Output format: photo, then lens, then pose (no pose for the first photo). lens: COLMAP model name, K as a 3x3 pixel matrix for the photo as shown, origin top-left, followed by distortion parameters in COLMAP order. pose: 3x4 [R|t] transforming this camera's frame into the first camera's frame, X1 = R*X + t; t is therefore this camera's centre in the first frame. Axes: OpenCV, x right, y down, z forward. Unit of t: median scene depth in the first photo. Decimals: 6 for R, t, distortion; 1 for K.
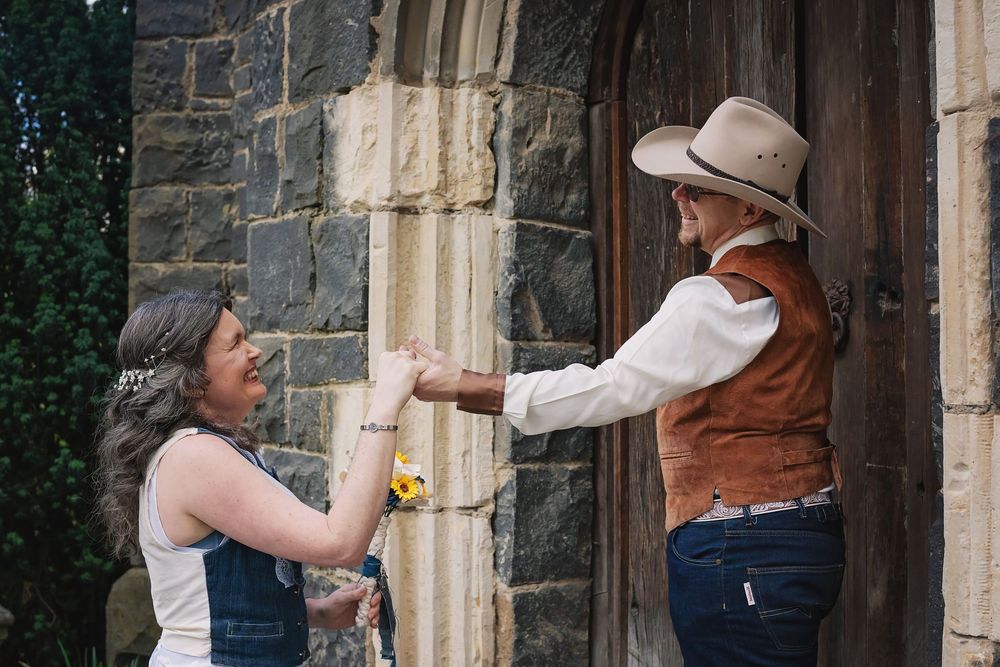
lens RADIAL K [[1082.2, 0, 500.0], [0, 1082.2, 333.5], [0, 0, 1]] dist [-0.133133, -0.019493]
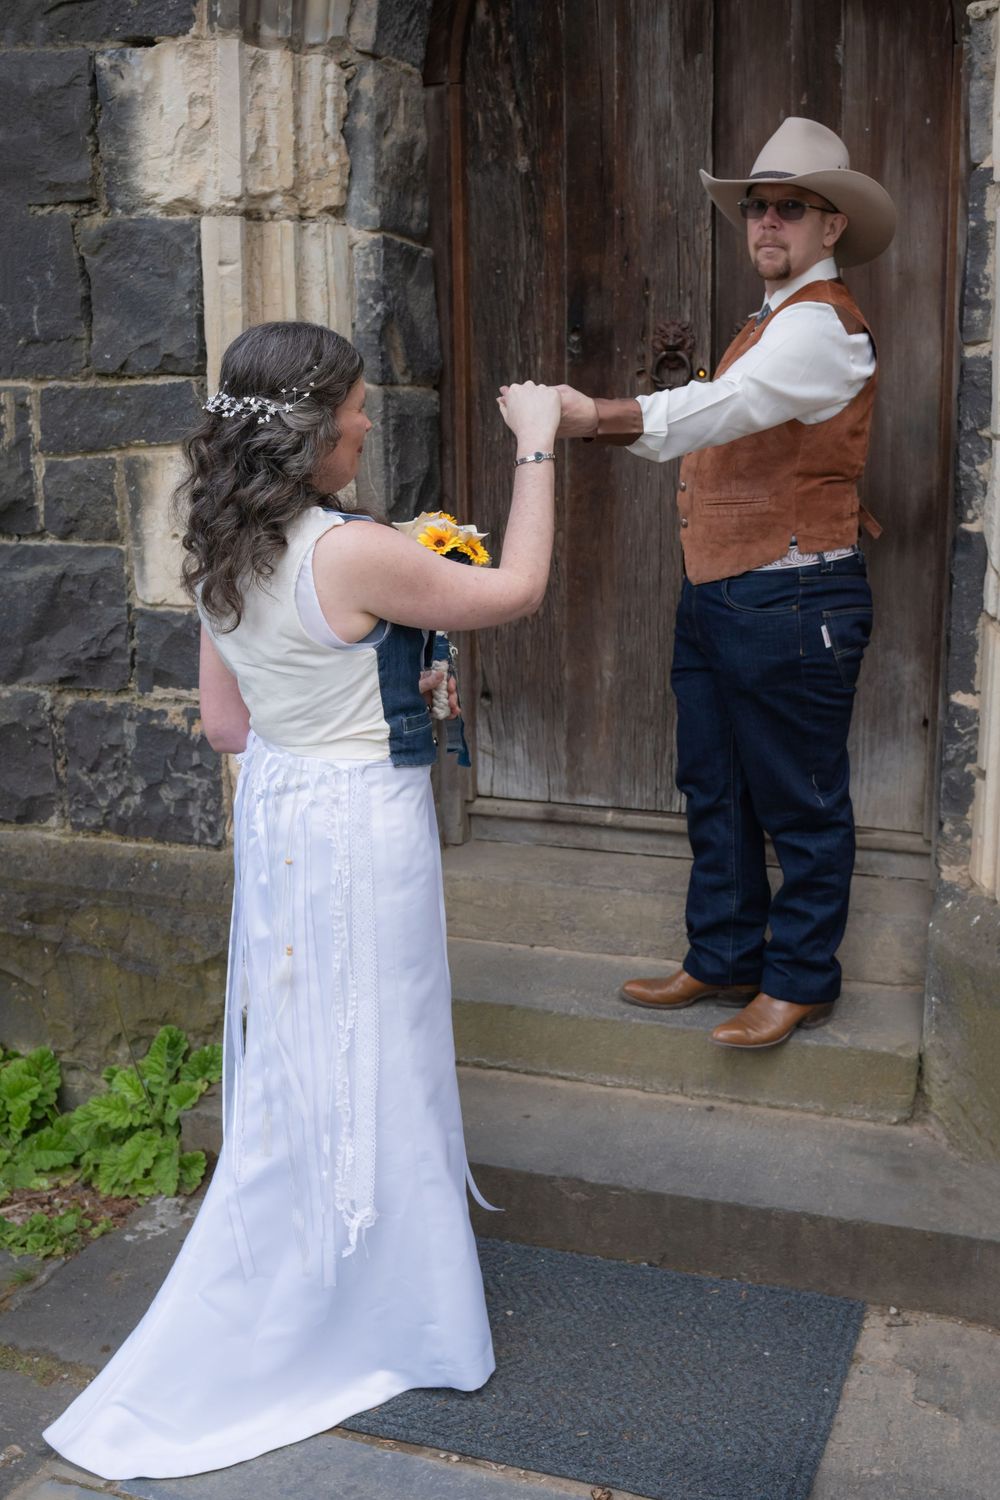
lens RADIAL K [[1522.5, 0, 500.3], [0, 1522.5, 728.1], [0, 0, 1]] dist [-0.107126, -0.011498]
pose [[0.862563, -0.118909, 0.491778, -0.495792], [0.003552, 0.973389, 0.229130, -0.002876], [-0.505937, -0.195893, 0.840032, -0.051944]]
